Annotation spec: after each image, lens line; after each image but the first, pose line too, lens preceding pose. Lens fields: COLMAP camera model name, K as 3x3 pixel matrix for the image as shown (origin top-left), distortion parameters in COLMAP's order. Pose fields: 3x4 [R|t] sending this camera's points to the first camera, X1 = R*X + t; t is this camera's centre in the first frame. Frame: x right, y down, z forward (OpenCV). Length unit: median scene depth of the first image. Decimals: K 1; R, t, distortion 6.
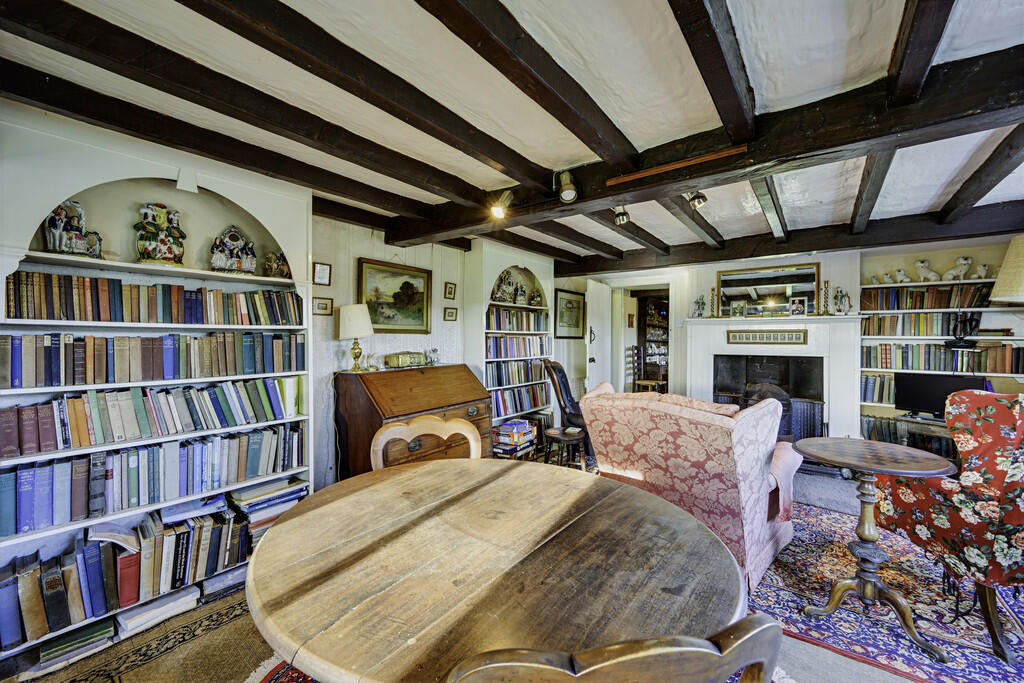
lens RADIAL K [[404.6, 0, 512.1], [0, 404.6, 339.4], [0, 0, 1]] dist [-0.003172, 0.000348]
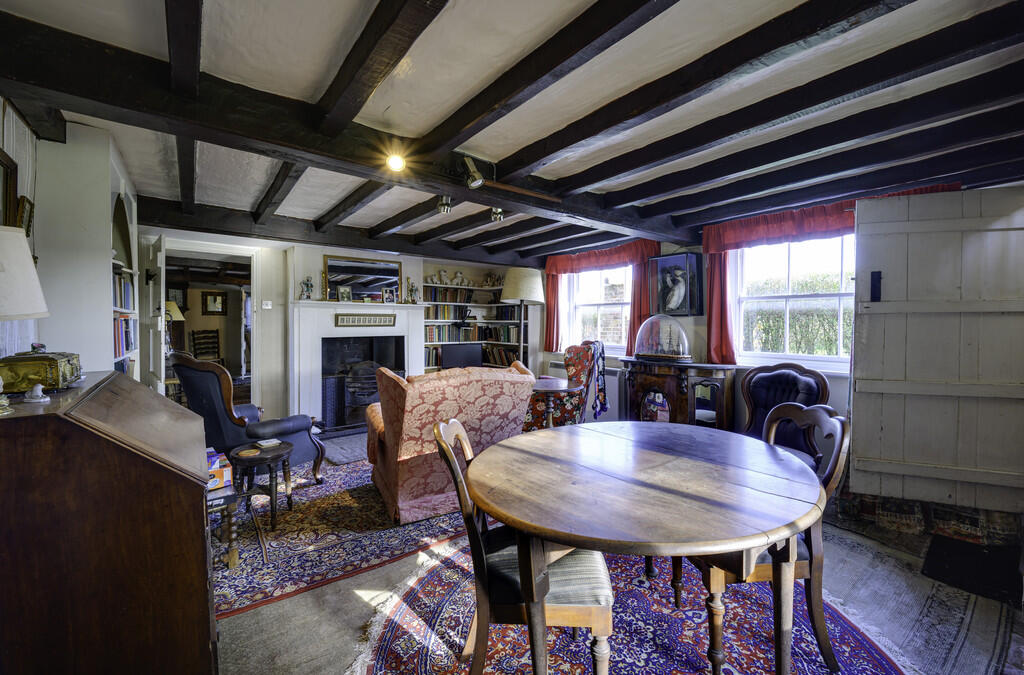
lens RADIAL K [[413.4, 0, 517.3], [0, 413.4, 335.5], [0, 0, 1]] dist [-0.000851, -0.000050]
pose [[0.255459, -0.033653, 0.966234, -0.761589], [0.004041, 0.999422, 0.033741, -0.000343], [-0.966811, -0.004715, 0.255448, 0.554339]]
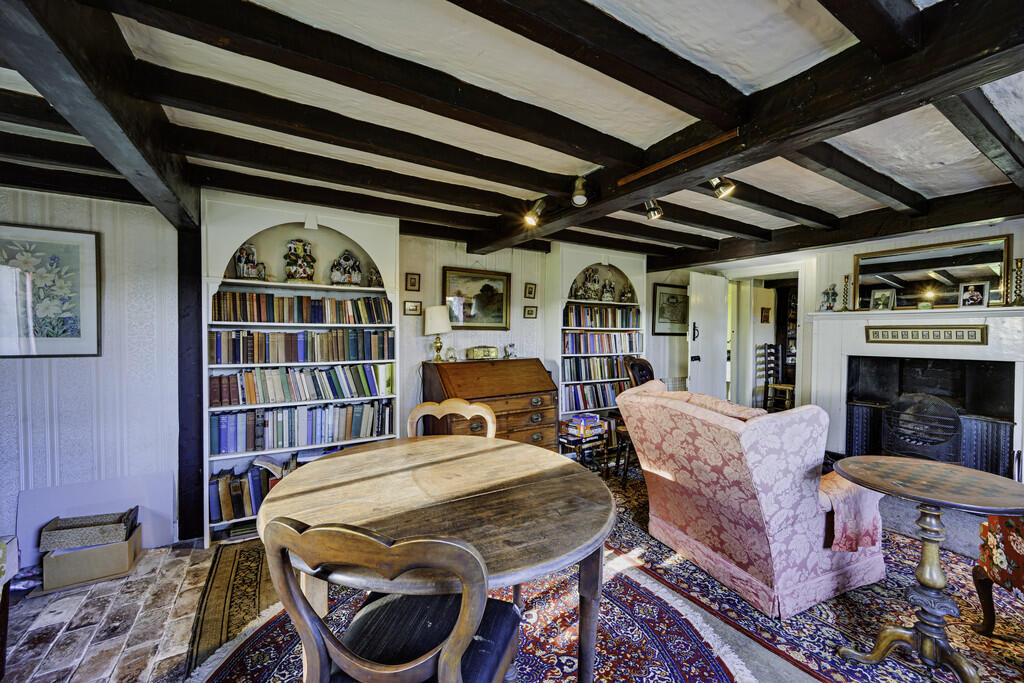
lens RADIAL K [[404.6, 0, 509.6], [0, 404.6, 339.5], [0, 0, 1]] dist [-0.003172, 0.000348]
pose [[0.928258, 0.009229, -0.371823, 0.335610], [-0.005343, 0.999920, 0.011482, -0.001839], [0.371899, -0.008672, 0.928233, -0.050988]]
